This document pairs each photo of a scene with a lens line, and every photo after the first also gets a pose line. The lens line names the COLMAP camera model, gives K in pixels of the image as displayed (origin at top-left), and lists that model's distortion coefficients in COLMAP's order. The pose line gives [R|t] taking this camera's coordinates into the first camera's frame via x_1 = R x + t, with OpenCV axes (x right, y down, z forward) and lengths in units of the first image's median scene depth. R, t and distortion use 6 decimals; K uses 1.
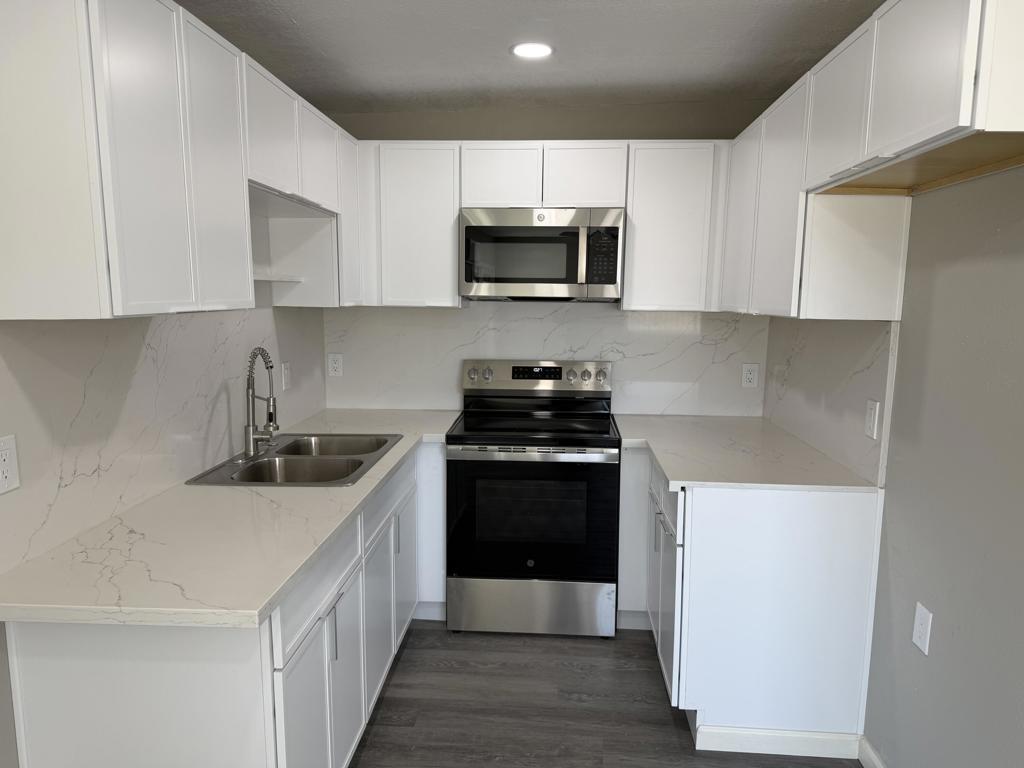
lens RADIAL K [[717.9, 0, 512.3], [0, 717.9, 387.5], [0, 0, 1]] dist [0.049733, -0.076402]
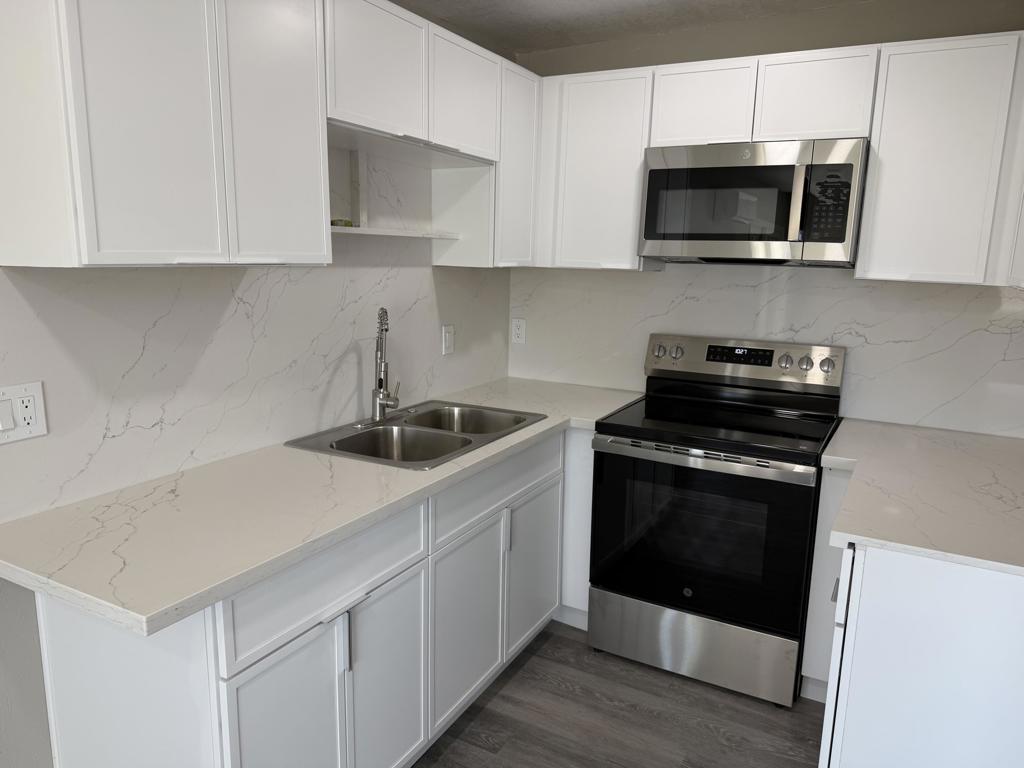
lens RADIAL K [[717.9, 0, 508.6], [0, 717.9, 383.3], [0, 0, 1]] dist [0.049733, -0.076402]
pose [[0.902708, 0.090061, -0.420722, 0.182926], [-0.072480, 0.995704, 0.057628, -0.021888], [0.424105, -0.021527, 0.905357, 0.210092]]
